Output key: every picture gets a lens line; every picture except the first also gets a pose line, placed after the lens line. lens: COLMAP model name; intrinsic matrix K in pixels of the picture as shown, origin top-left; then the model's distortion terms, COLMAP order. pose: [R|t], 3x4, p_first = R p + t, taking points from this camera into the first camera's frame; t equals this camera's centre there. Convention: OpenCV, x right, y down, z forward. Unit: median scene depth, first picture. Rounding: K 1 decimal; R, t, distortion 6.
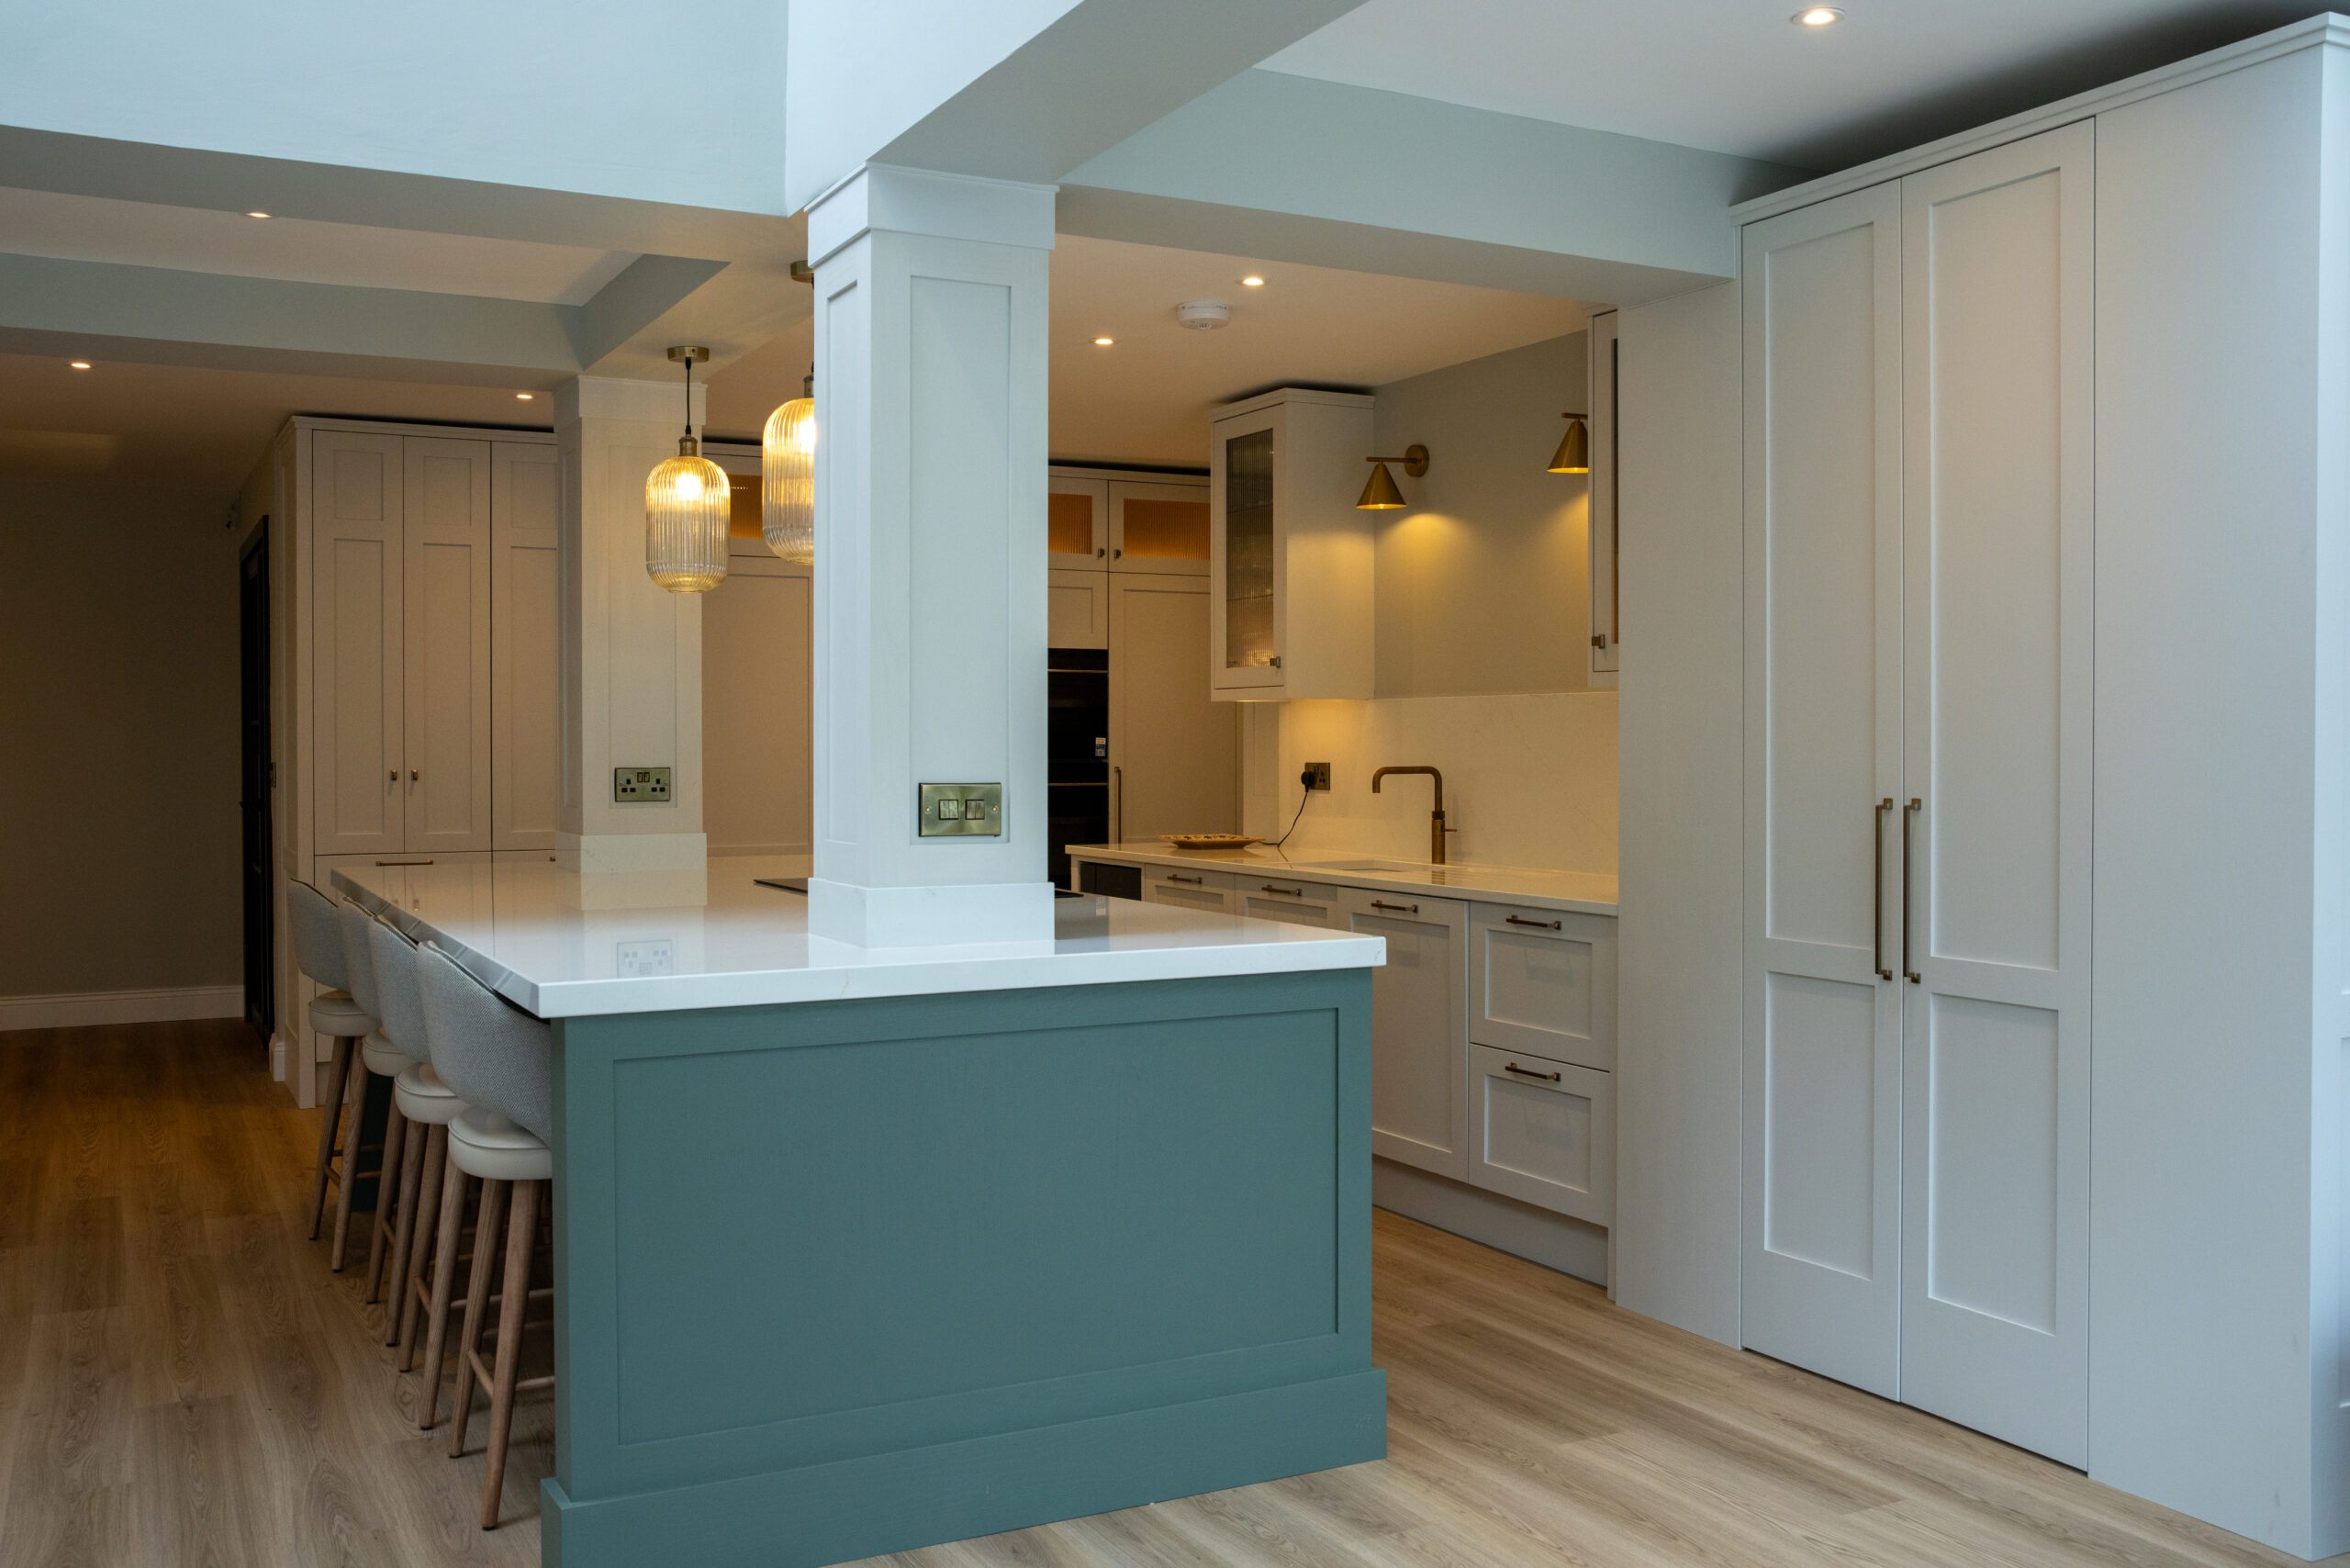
lens RADIAL K [[2068.5, 0, 1179.2], [0, 2068.5, 772.8], [0, 0, 1]] dist [-0.053303, -0.004804]
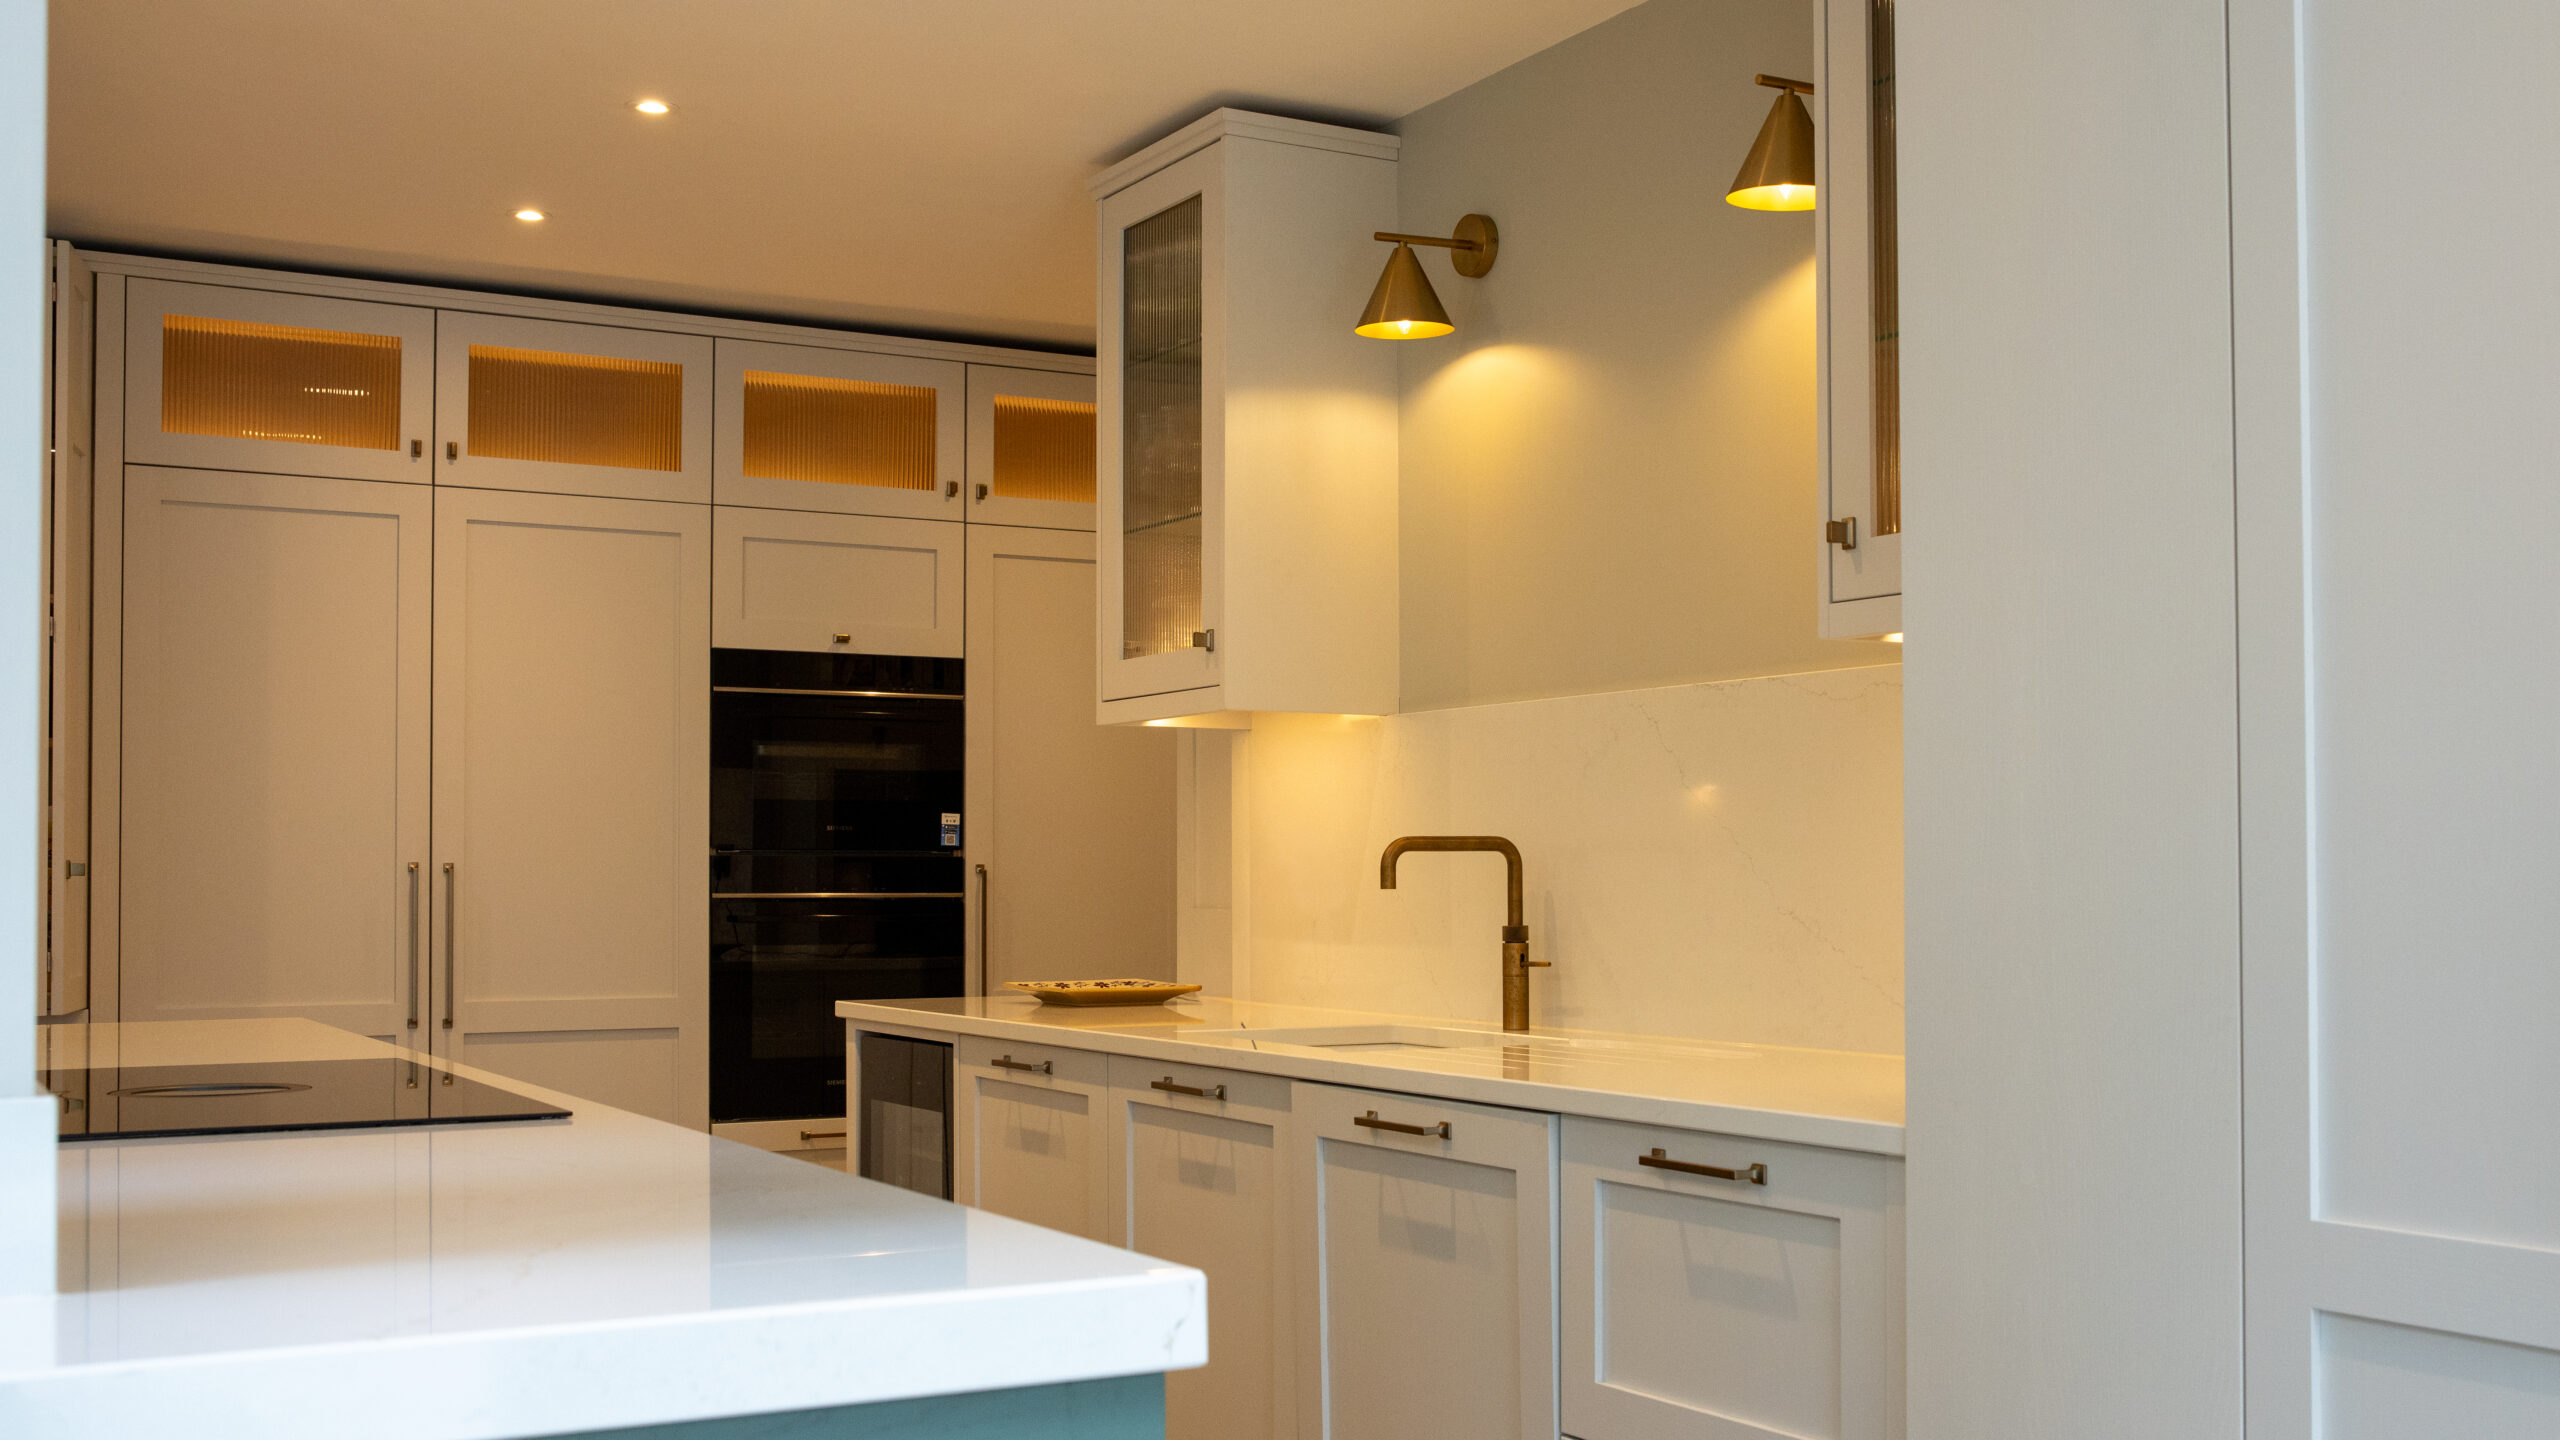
lens RADIAL K [[2662.4, 0, 1390.2], [0, 2662.4, 854.9], [0, 0, 1]] dist [-0.023072, 0.000000]
pose [[0.998813, -0.002363, 0.048644, 0.064468], [0.003507, 0.999719, -0.023452, 0.016475], [-0.048574, 0.023595, 0.998541, 0.361479]]
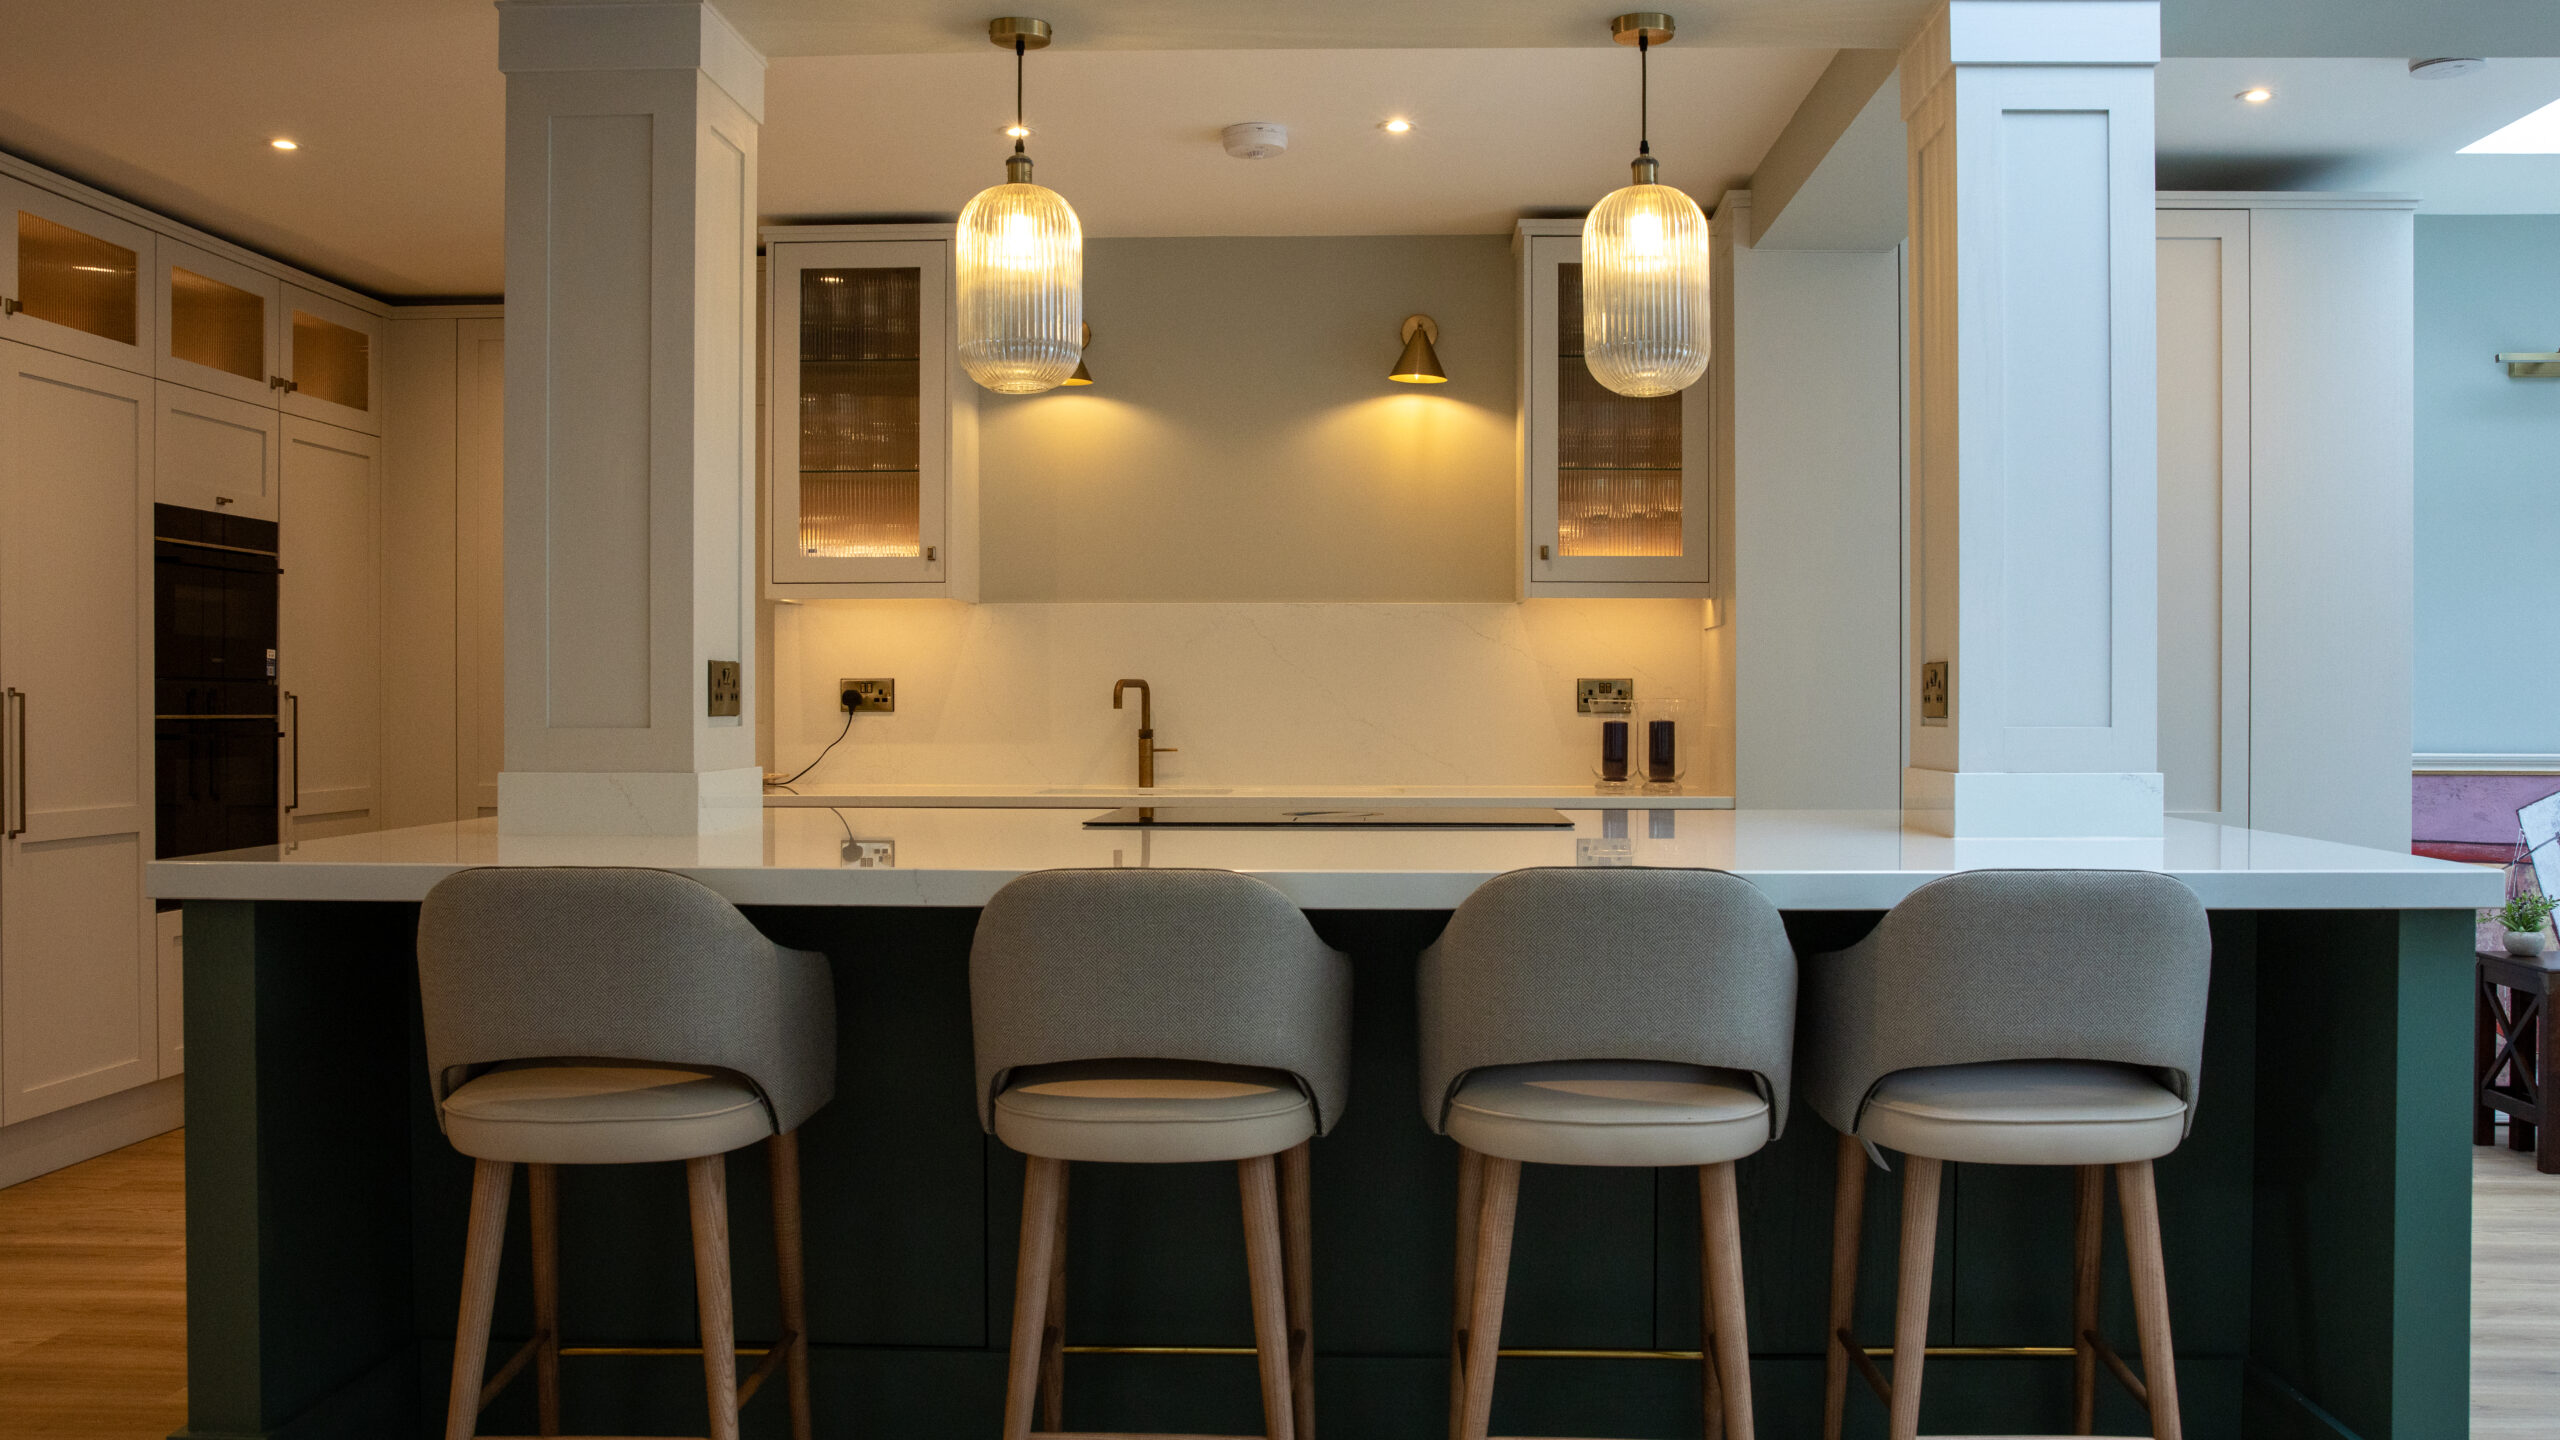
lens RADIAL K [[2140.5, 0, 1285.1], [0, 2140.5, 697.8], [0, 0, 1]] dist [-0.026190, 0.039159]
pose [[0.512484, -0.000806, 0.858696, -0.651248], [0.014113, 0.999872, -0.007485, 0.012789], [-0.858581, 0.015955, 0.512430, 0.471894]]
